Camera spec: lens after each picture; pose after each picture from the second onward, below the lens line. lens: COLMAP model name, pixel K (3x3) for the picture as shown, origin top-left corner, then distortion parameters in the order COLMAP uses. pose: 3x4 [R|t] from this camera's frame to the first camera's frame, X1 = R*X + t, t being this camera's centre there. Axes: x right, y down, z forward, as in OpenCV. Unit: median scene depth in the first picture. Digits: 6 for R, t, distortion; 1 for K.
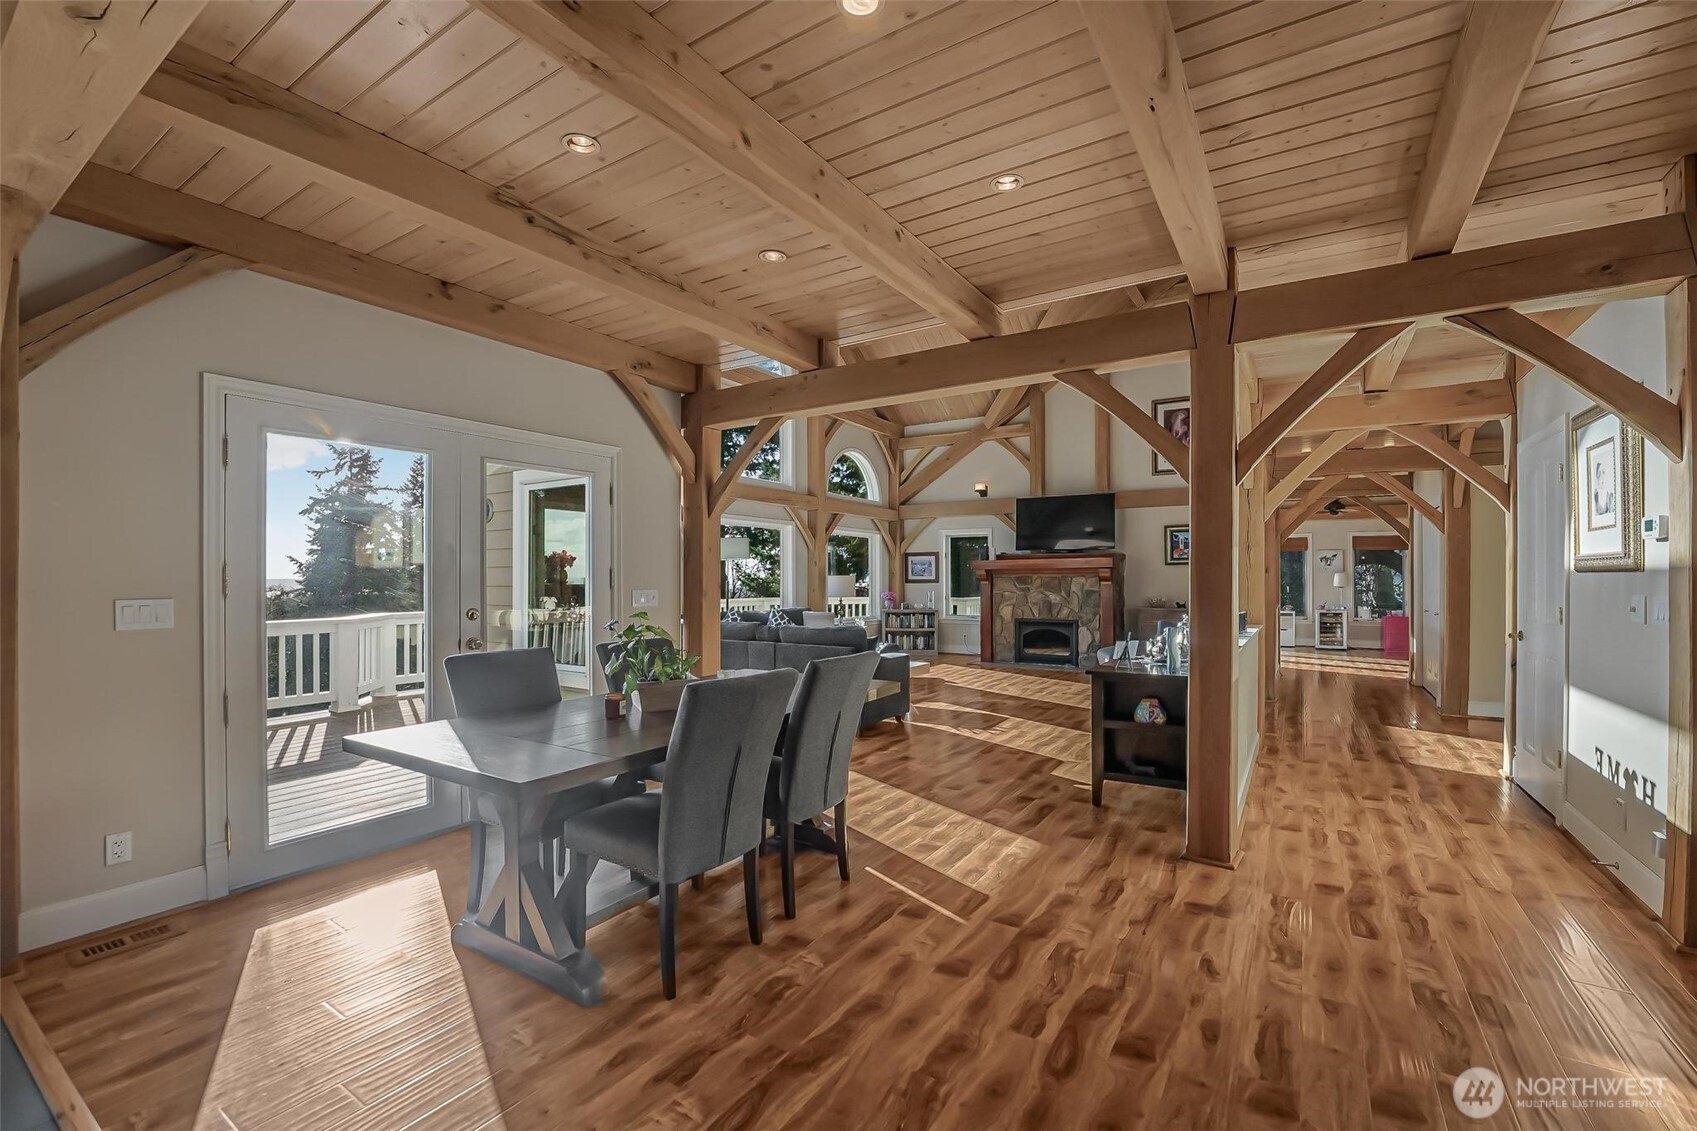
lens RADIAL K [[710.1, 0, 848.4], [0, 710.1, 579.7], [0, 0, 1]] dist [-0.024274, 0.003258]
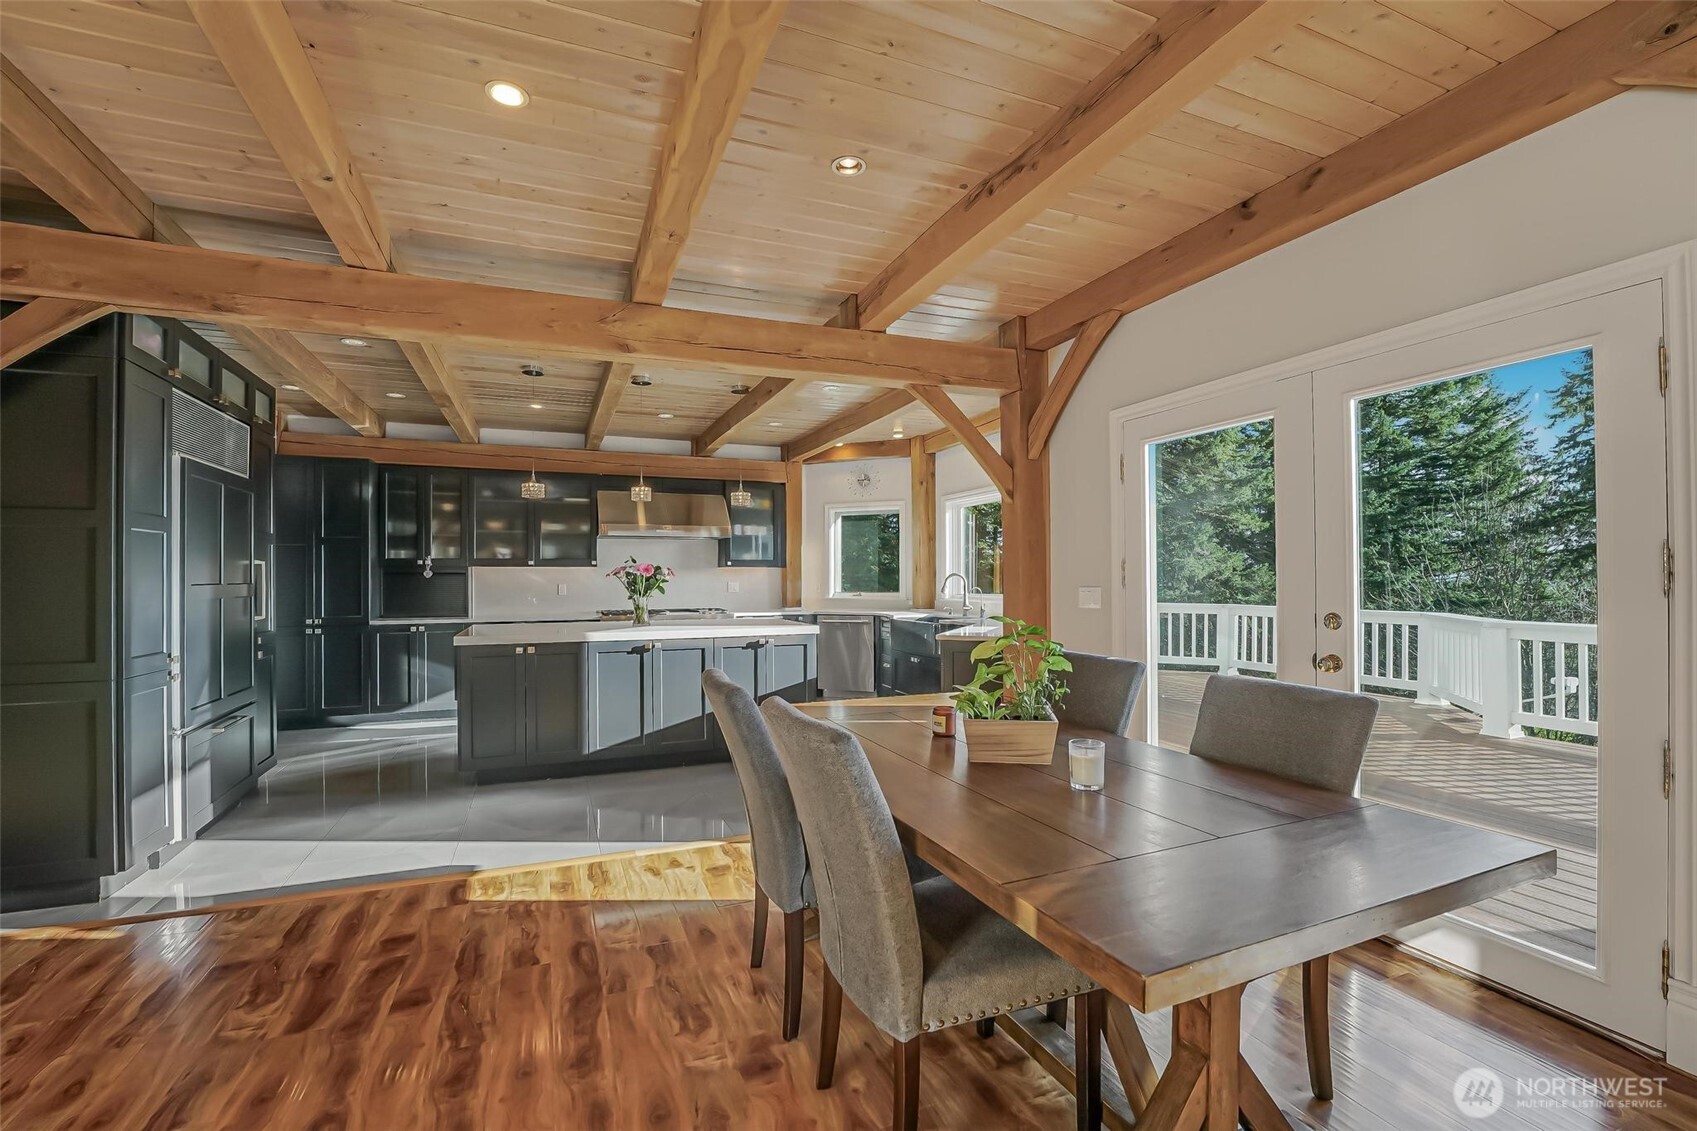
lens RADIAL K [[710.1, 0, 840.0], [0, 710.1, 572.7], [0, 0, 1]] dist [-0.024274, 0.003258]
pose [[-0.564921, -0.003664, -0.825137, 0.128388], [-0.000624, 0.999992, -0.004014, 0.001439], [0.825145, -0.001753, -0.564918, 0.396928]]
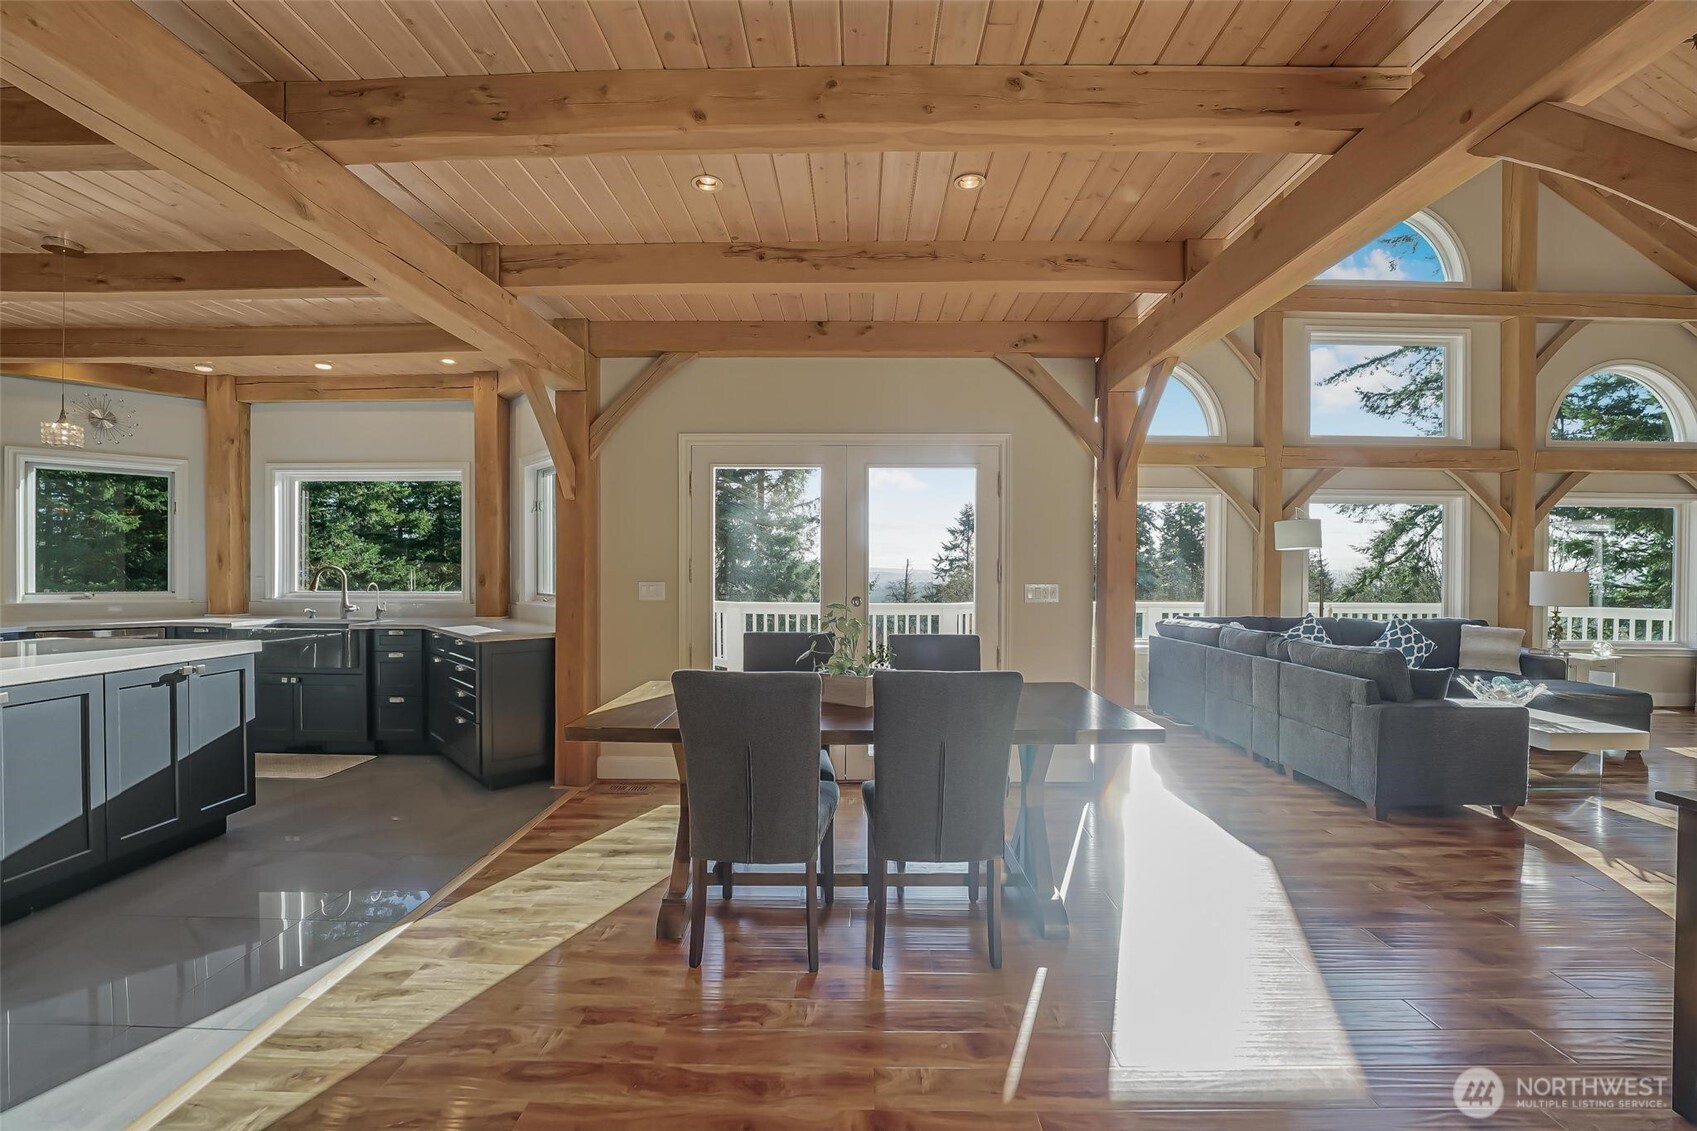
lens RADIAL K [[710.1, 0, 840.2], [0, 710.1, 578.7], [0, 0, 1]] dist [-0.024274, 0.003258]
pose [[0.526927, 0.013301, -0.849807, 0.175070], [-0.008979, 0.999909, 0.010083, 0.000211], [0.849863, 0.002317, 0.526998, 0.146249]]
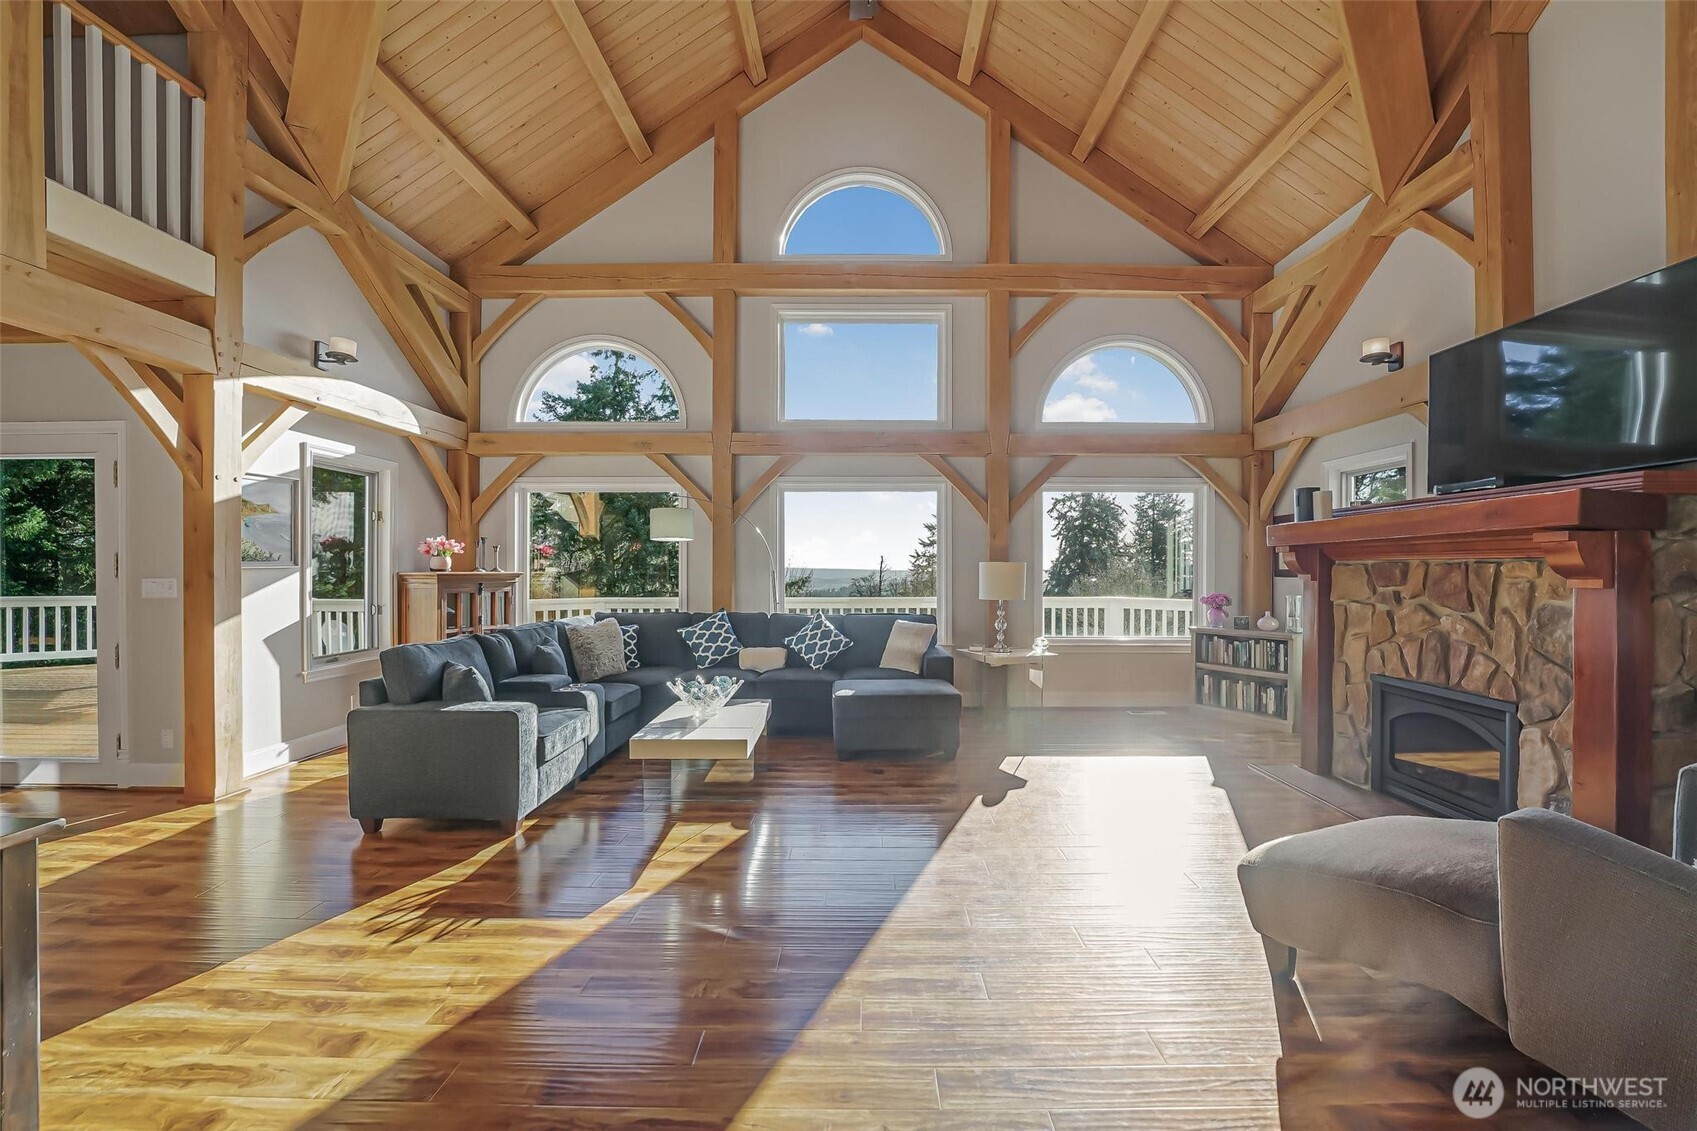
lens RADIAL K [[710.1, 0, 821.8], [0, 710.1, 569.5], [0, 0, 1]] dist [-0.024274, 0.003258]
pose [[0.524874, 0.003334, -0.851173, 0.393227], [-0.003486, 0.999992, 0.001767, -0.000120], [0.851173, 0.002040, 0.524882, 0.550510]]
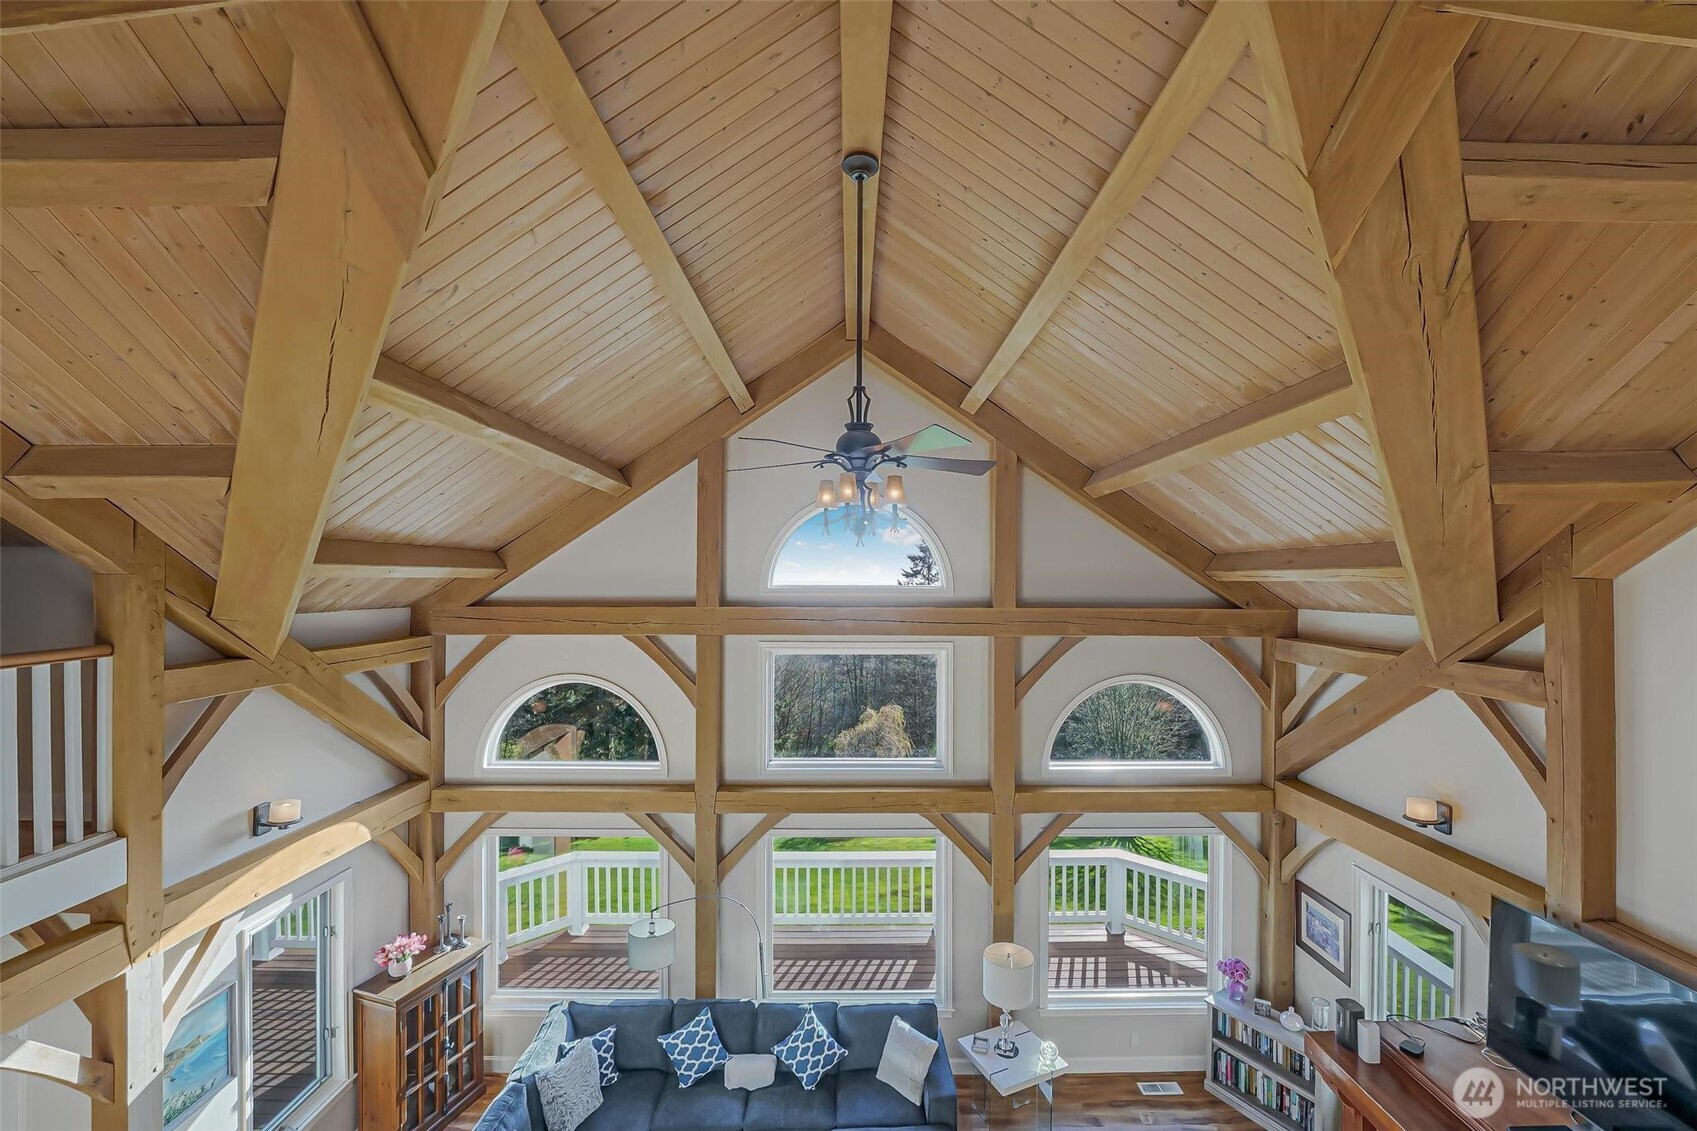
lens RADIAL K [[710.1, 0, 811.8], [0, 710.1, 589.7], [0, 0, 1]] dist [-0.024274, 0.003258]
pose [[0.532581, -0.003657, -0.846371, 0.354224], [-0.005772, 0.999952, -0.007953, -0.262837], [0.846360, 0.009121, 0.532534, 0.565735]]
